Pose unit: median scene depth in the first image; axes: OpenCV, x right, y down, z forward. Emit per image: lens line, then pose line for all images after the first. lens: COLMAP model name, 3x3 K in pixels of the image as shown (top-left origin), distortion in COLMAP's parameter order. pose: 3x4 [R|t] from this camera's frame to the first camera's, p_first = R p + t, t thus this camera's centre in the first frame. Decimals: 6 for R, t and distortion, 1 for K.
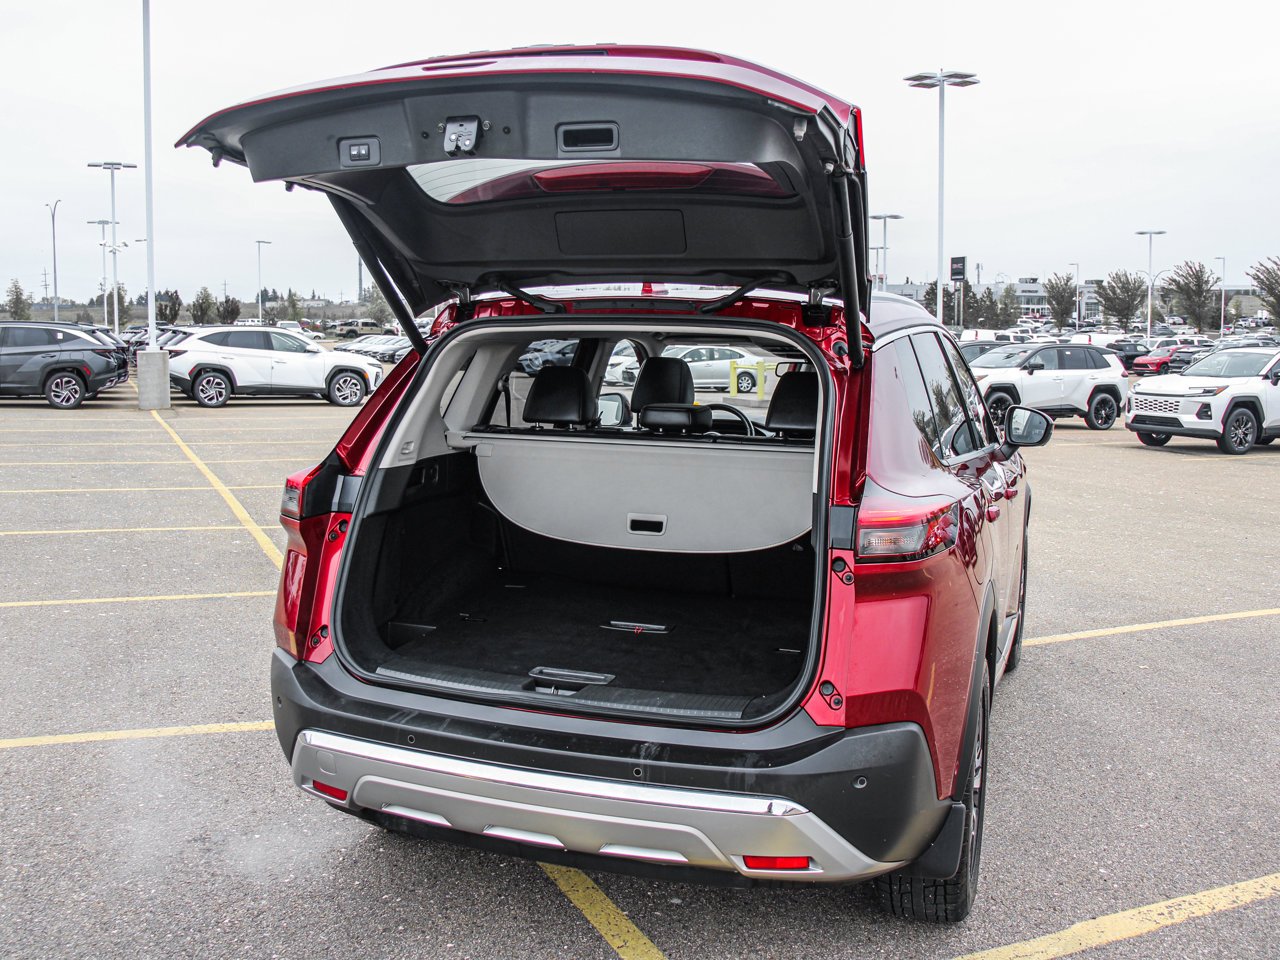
lens RADIAL K [[1239.1, 0, 629.6], [0, 1239.1, 445.4], [0, 0, 1]] dist [-0.167518, 0.149964]
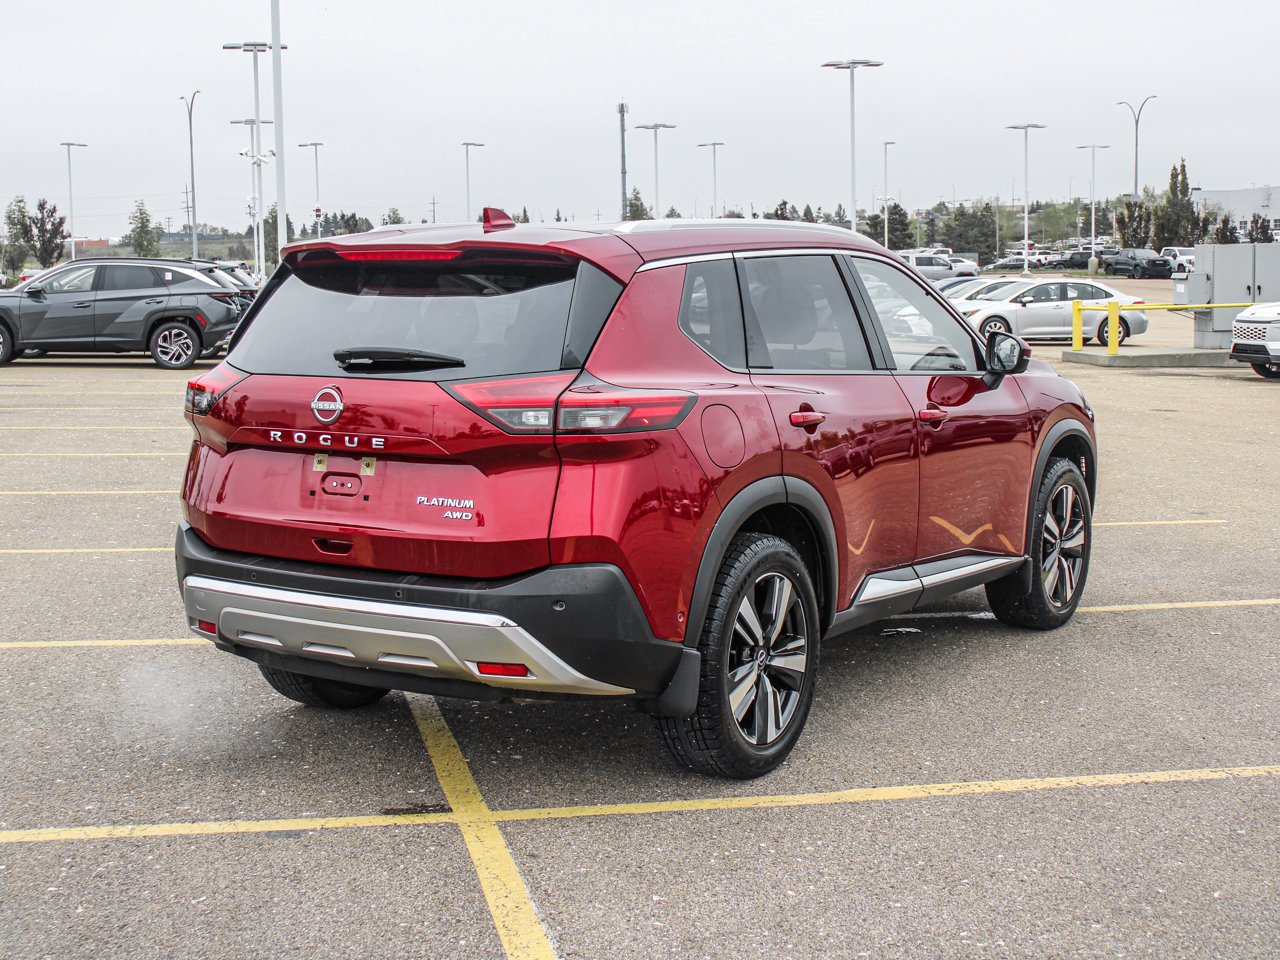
lens RADIAL K [[1798.3, 0, 615.1], [0, 1798.3, 421.9], [0, 0, 1]] dist [-0.014856, 0.067558]
pose [[0.976253, 0.003038, -0.216613, 0.085683], [-0.004311, 0.999976, -0.005406, 0.012089], [0.216591, 0.006211, 0.976243, -0.109625]]
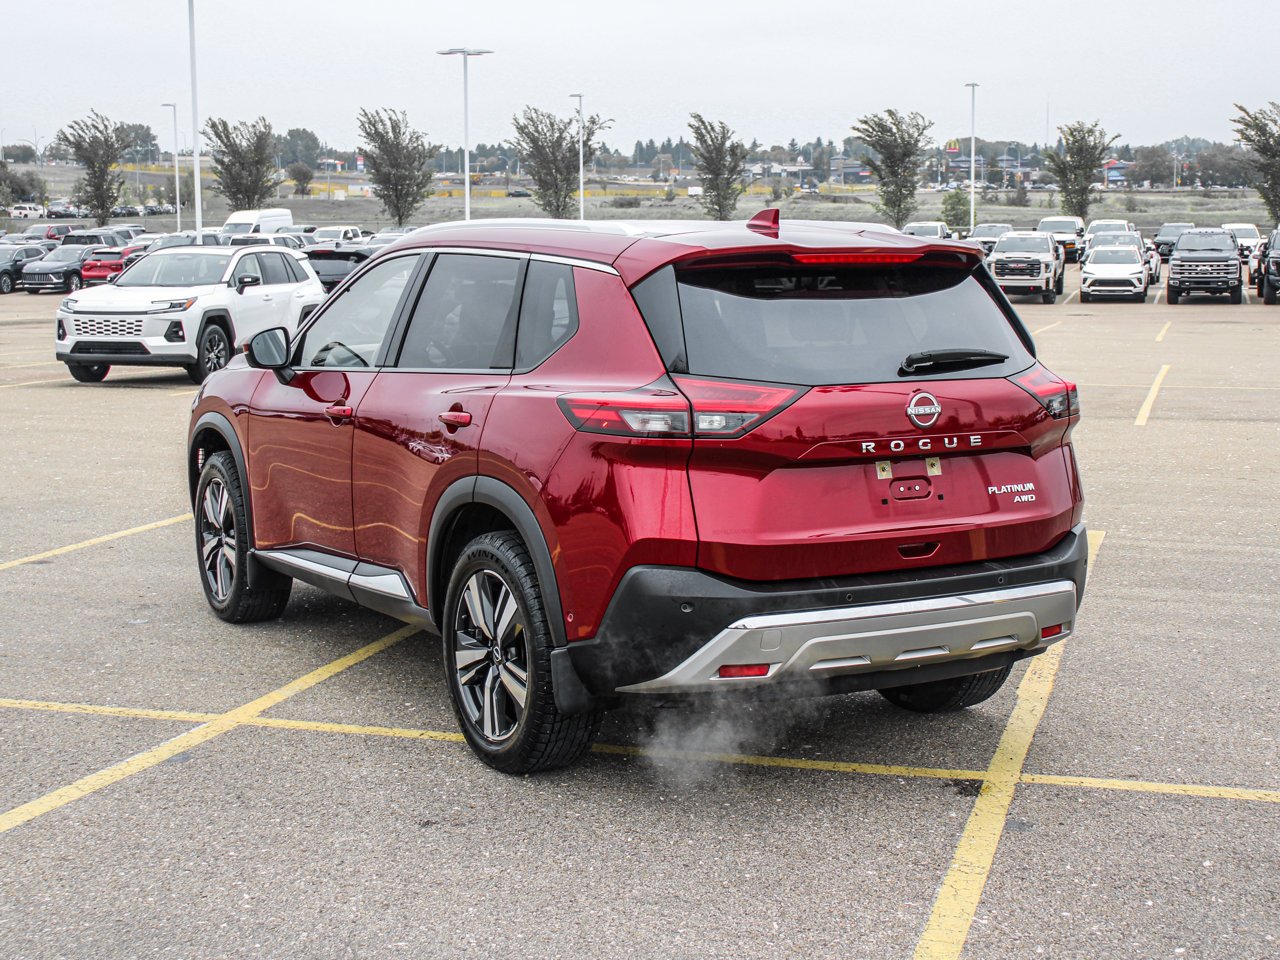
lens RADIAL K [[1881.8, 0, 618.3], [0, 1881.8, 411.3], [0, 0, 1]] dist [-0.019103, 0.148283]
pose [[0.654529, -0.081590, 0.751622, -0.245865], [0.075964, 0.996226, 0.041991, -0.006151], [-0.752211, 0.029612, 0.658257, -0.011000]]
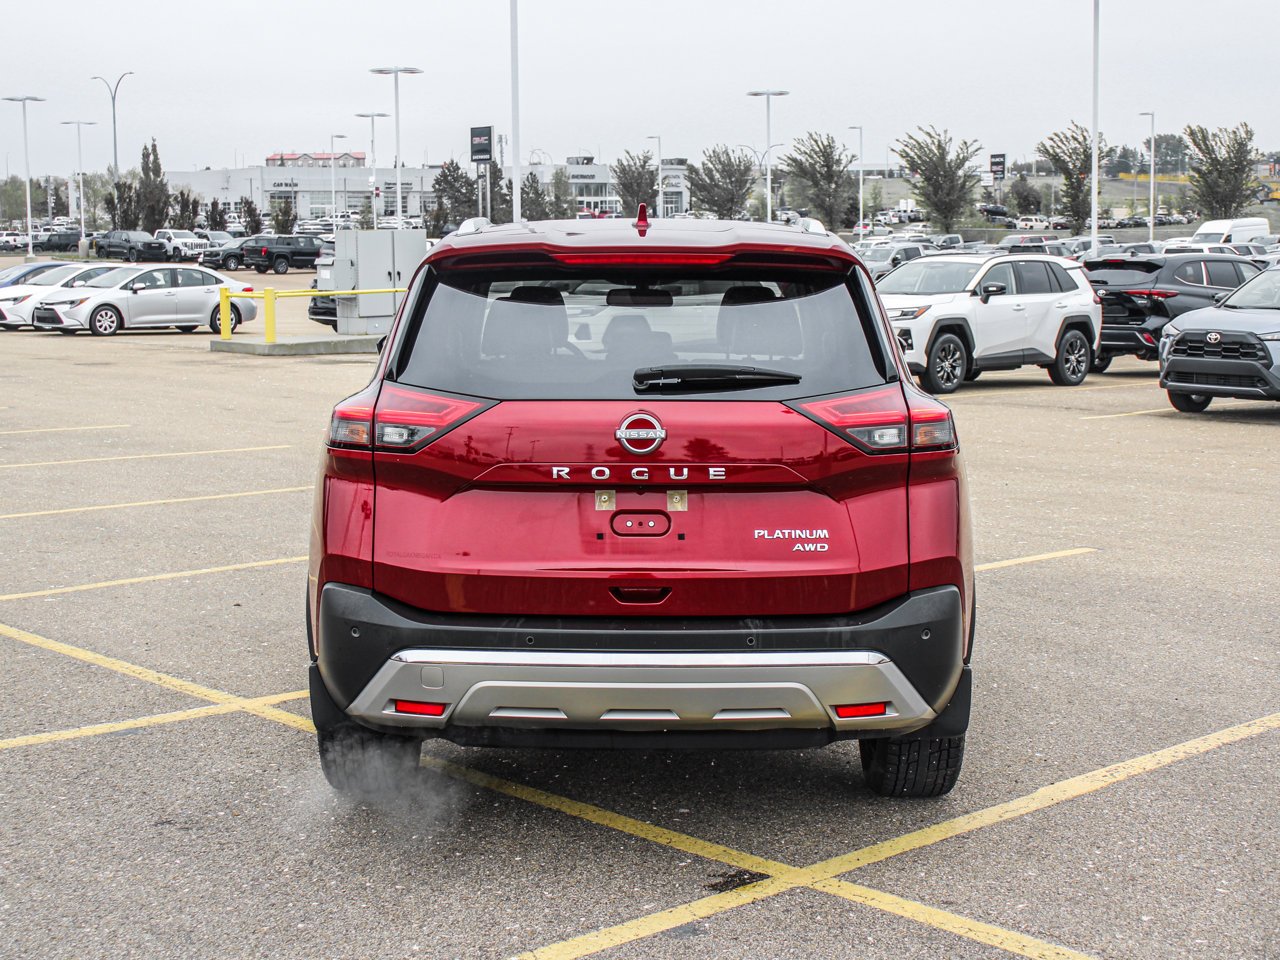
lens RADIAL K [[1881.8, 0, 618.3], [0, 1881.8, 411.3], [0, 0, 1]] dist [-0.019103, 0.148283]
pose [[0.944875, -0.040572, 0.324908, -0.090681], [0.041202, 0.999139, 0.004945, 0.004409], [-0.324829, 0.008715, 0.945733, -0.086987]]
